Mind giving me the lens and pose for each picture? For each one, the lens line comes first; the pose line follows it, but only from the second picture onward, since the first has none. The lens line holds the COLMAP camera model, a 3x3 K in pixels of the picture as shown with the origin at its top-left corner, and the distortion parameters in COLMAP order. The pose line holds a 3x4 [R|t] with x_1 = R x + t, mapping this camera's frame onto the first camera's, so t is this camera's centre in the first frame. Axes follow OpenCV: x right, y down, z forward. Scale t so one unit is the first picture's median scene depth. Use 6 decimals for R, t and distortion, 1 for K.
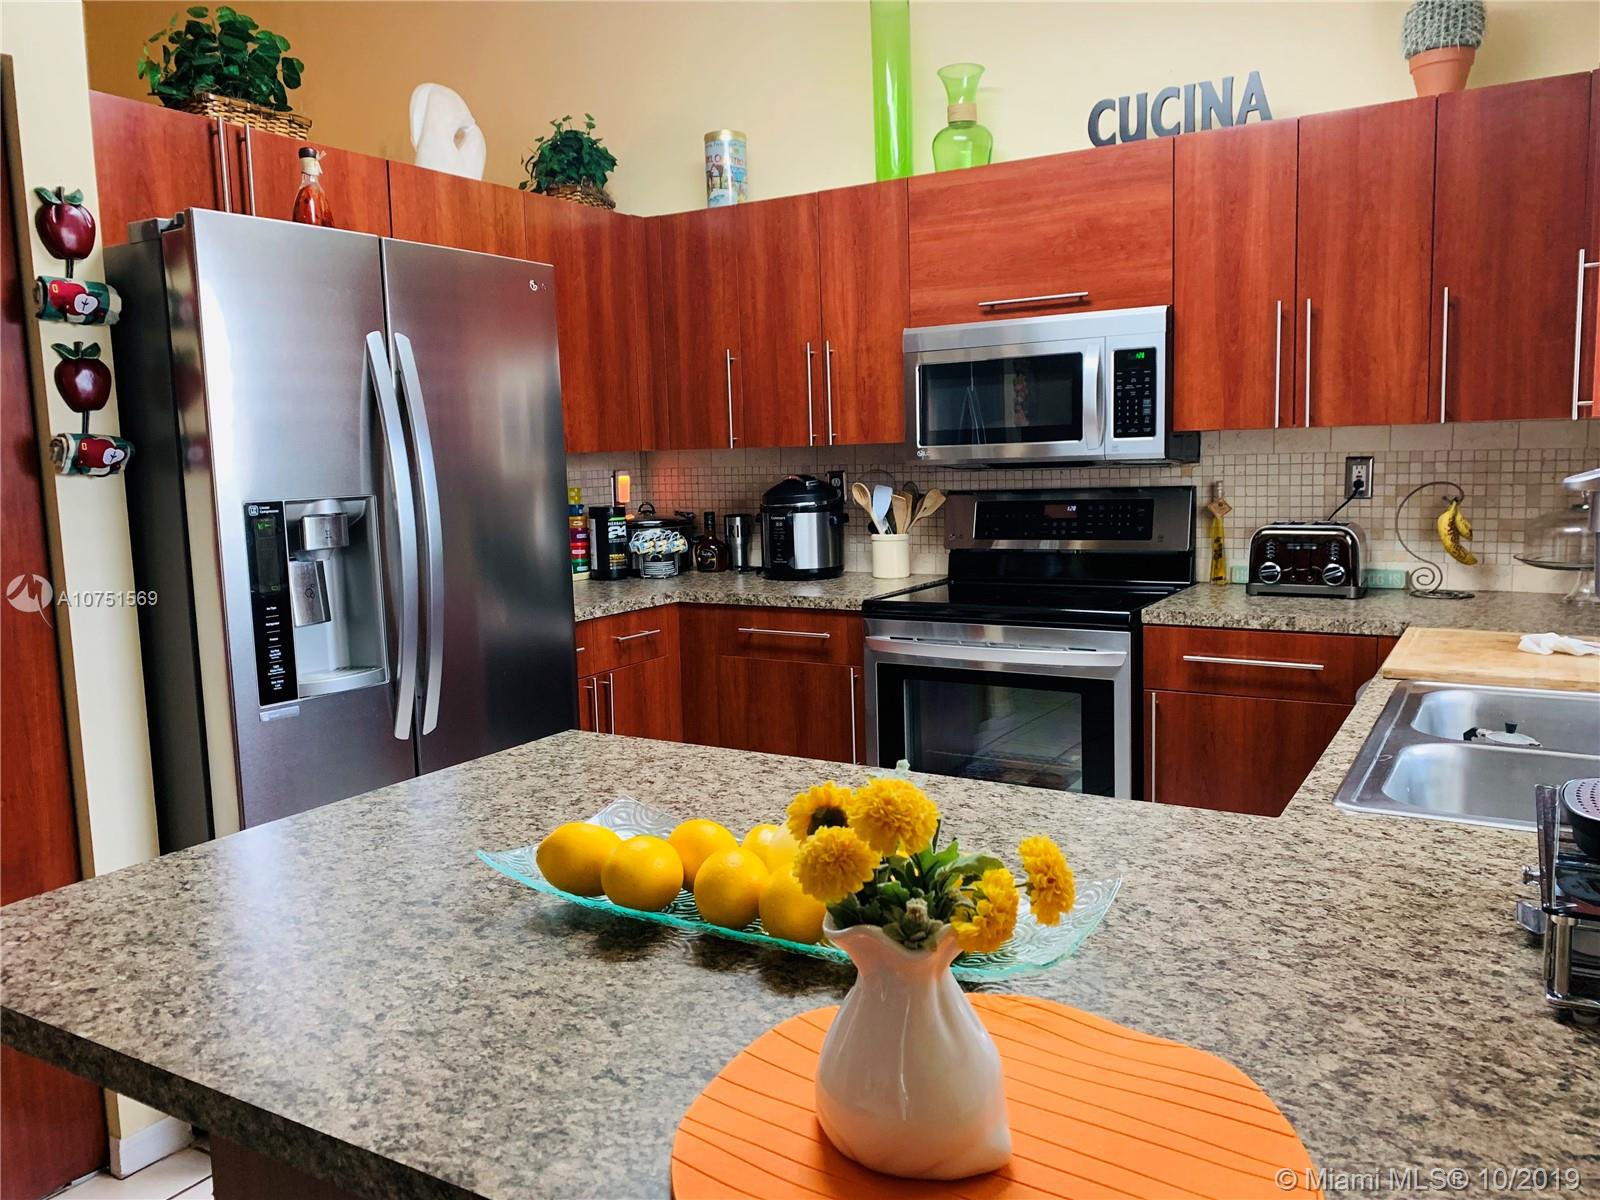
lens RADIAL K [[1216.1, 0, 800.5], [0, 1216.1, 601.8], [0, 0, 1]] dist [0.034123, -0.041953]
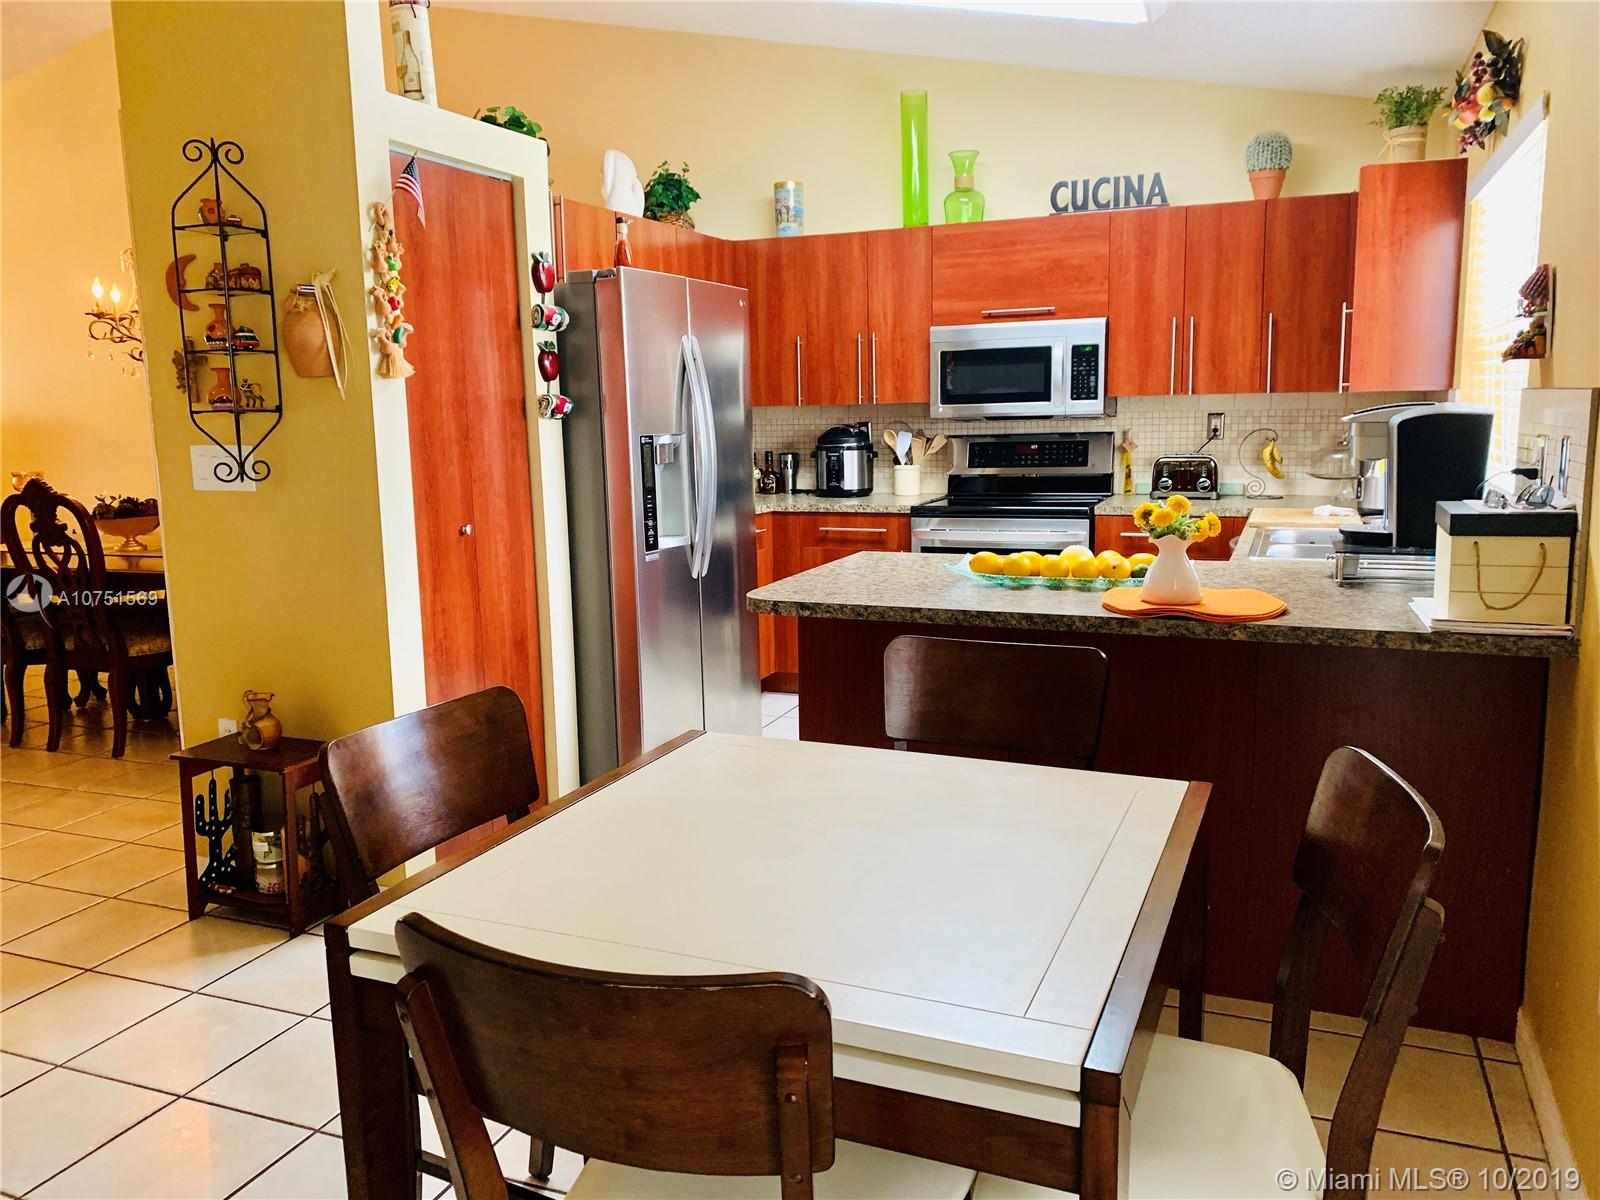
lens RADIAL K [[1216.1, 0, 801.0], [0, 1216.1, 602.6], [0, 0, 1]] dist [0.034123, -0.041953]
pose [[0.987963, -0.017440, 0.153704, -0.338118], [0.012211, 0.999316, 0.034904, 0.068433], [-0.154207, -0.032607, 0.987500, -0.518198]]
